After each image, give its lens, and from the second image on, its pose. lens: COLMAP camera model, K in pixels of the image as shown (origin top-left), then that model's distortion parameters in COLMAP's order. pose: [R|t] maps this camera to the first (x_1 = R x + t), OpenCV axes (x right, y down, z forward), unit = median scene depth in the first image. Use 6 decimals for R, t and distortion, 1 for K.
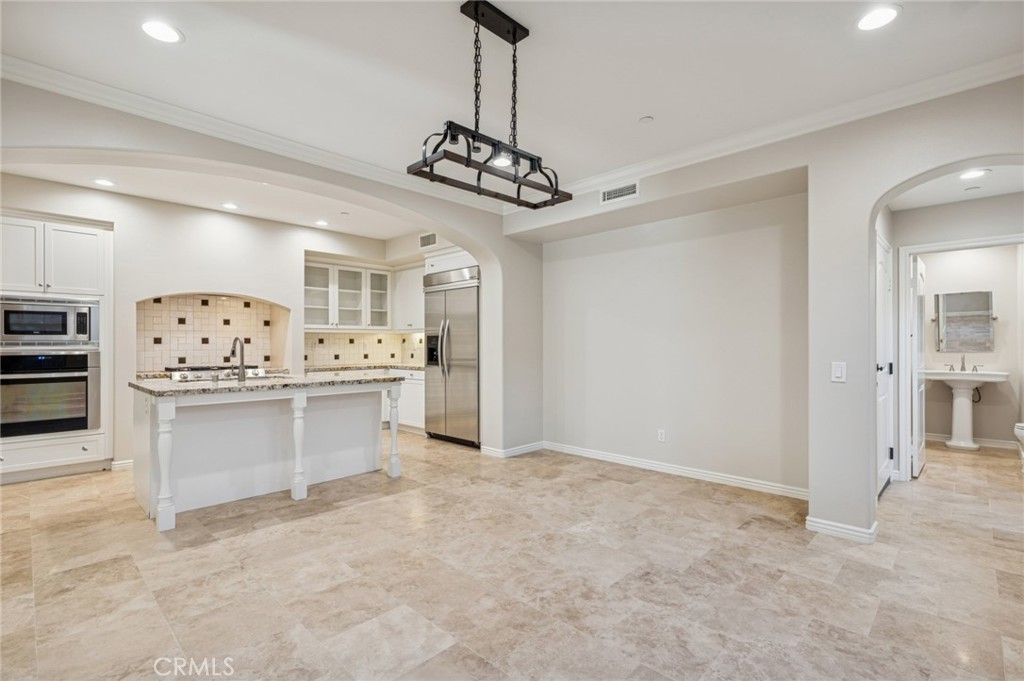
lens RADIAL K [[471.7, 0, 513.2], [0, 471.7, 344.1], [0, 0, 1]] dist [0.003272, -0.001310]
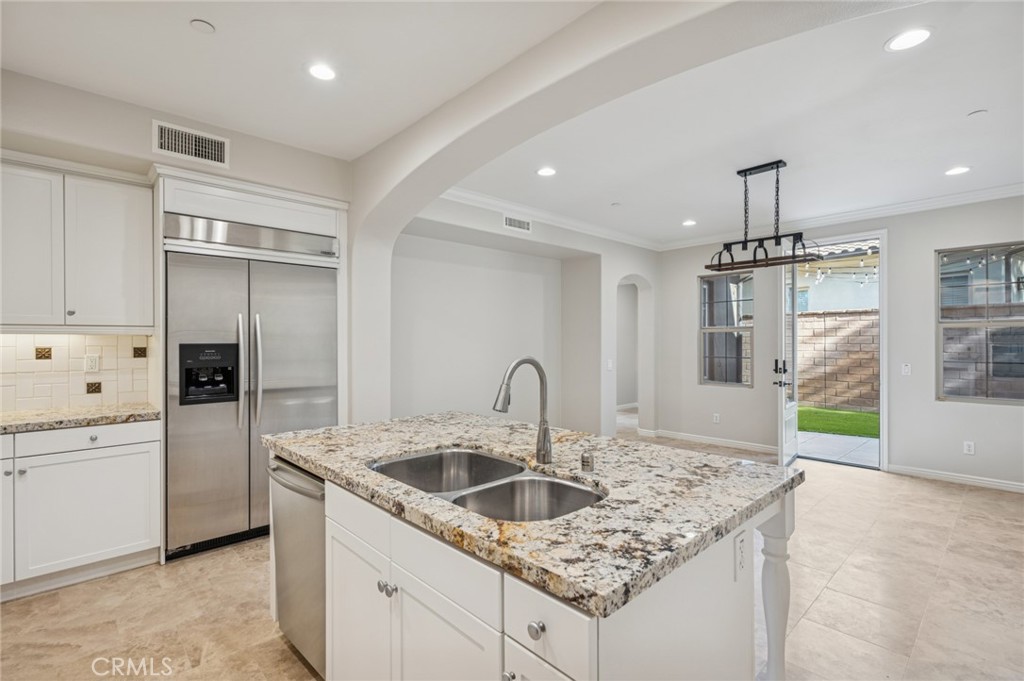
lens RADIAL K [[471.7, 0, 514.5], [0, 471.7, 340.3], [0, 0, 1]] dist [0.003272, -0.001310]
pose [[0.049536, 0.003735, 0.998765, -0.871982], [0.003344, 0.999987, -0.003905, -0.024487], [-0.998767, 0.003533, 0.049523, 0.878346]]
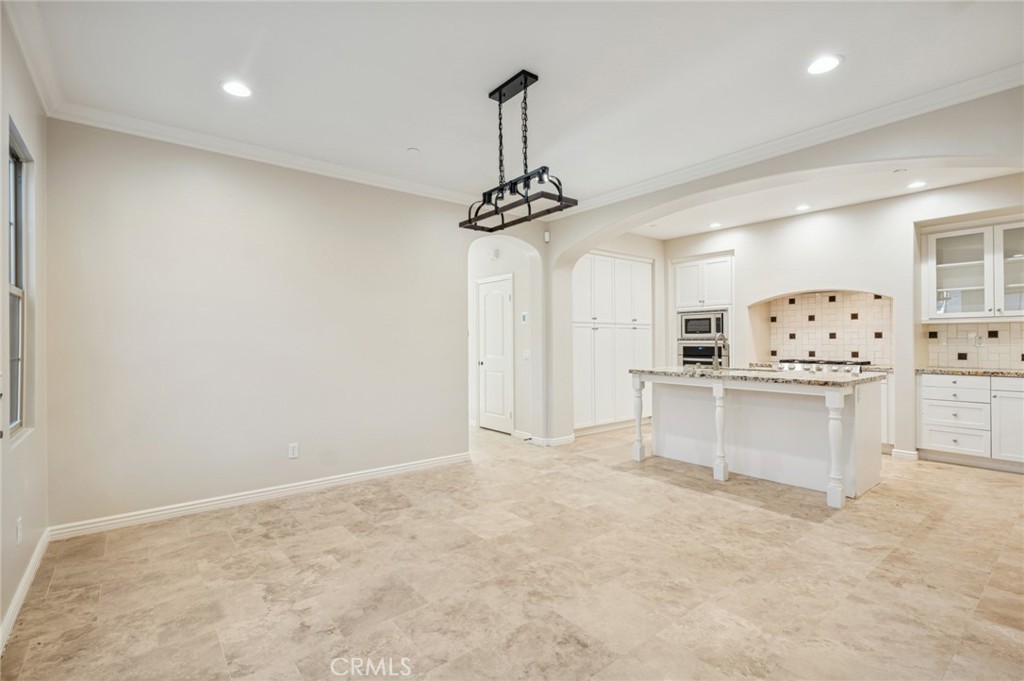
lens RADIAL K [[471.7, 0, 514.5], [0, 471.7, 340.0], [0, 0, 1]] dist [0.003272, -0.001310]
pose [[-0.120108, -0.000055, -0.992761, 0.591284], [0.003823, 0.999993, -0.000518, 0.000103], [0.992754, -0.003858, -0.120107, 0.556425]]
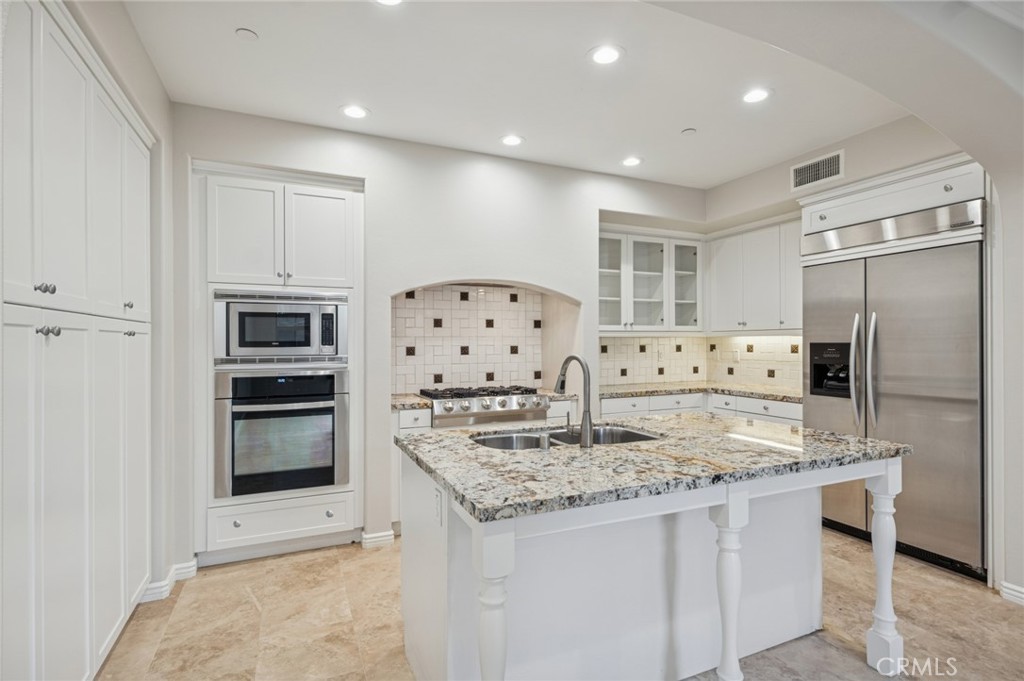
lens RADIAL K [[499.1, 0, 513.9], [0, 499.1, 342.6], [0, 0, 1]] dist [0.004821, 0.000441]
pose [[0.929249, -0.000167, -0.369453, -0.397596], [0.000743, 0.999999, 0.001416, -0.025467], [0.369452, -0.001591, 0.929248, 0.430652]]
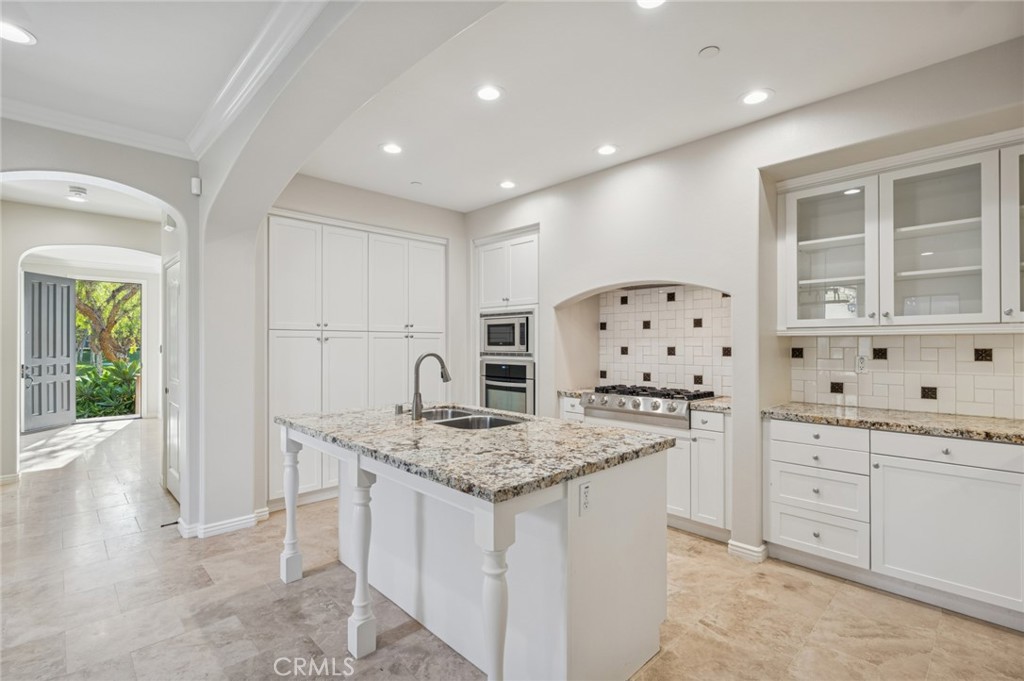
lens RADIAL K [[471.7, 0, 512.9], [0, 471.7, 343.0], [0, 0, 1]] dist [0.003272, -0.001310]
pose [[-0.030076, 0.001181, -0.999547, 0.075074], [0.000709, 0.999999, 0.001161, -0.025897], [0.999547, -0.000674, -0.030077, 1.011232]]
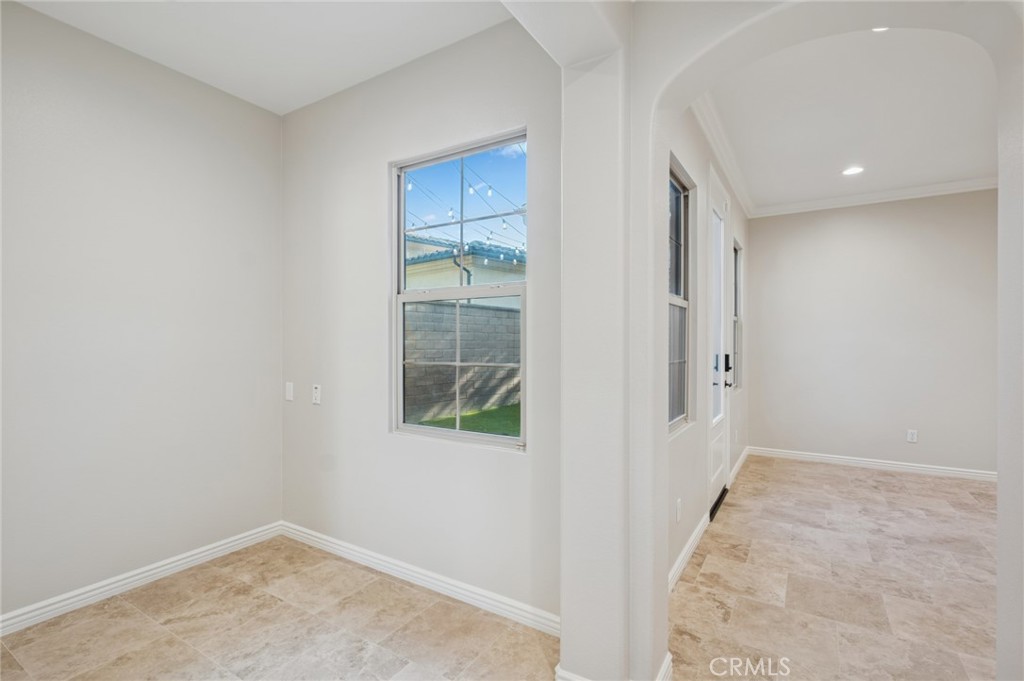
lens RADIAL K [[471.7, 0, 510.8], [0, 471.7, 345.1], [0, 0, 1]] dist [0.003272, -0.001310]
pose [[-0.978607, 0.004215, -0.205697, 0.844381], [0.002623, 0.999964, 0.008012, -0.007006], [0.205724, 0.007301, -0.978583, 0.872340]]
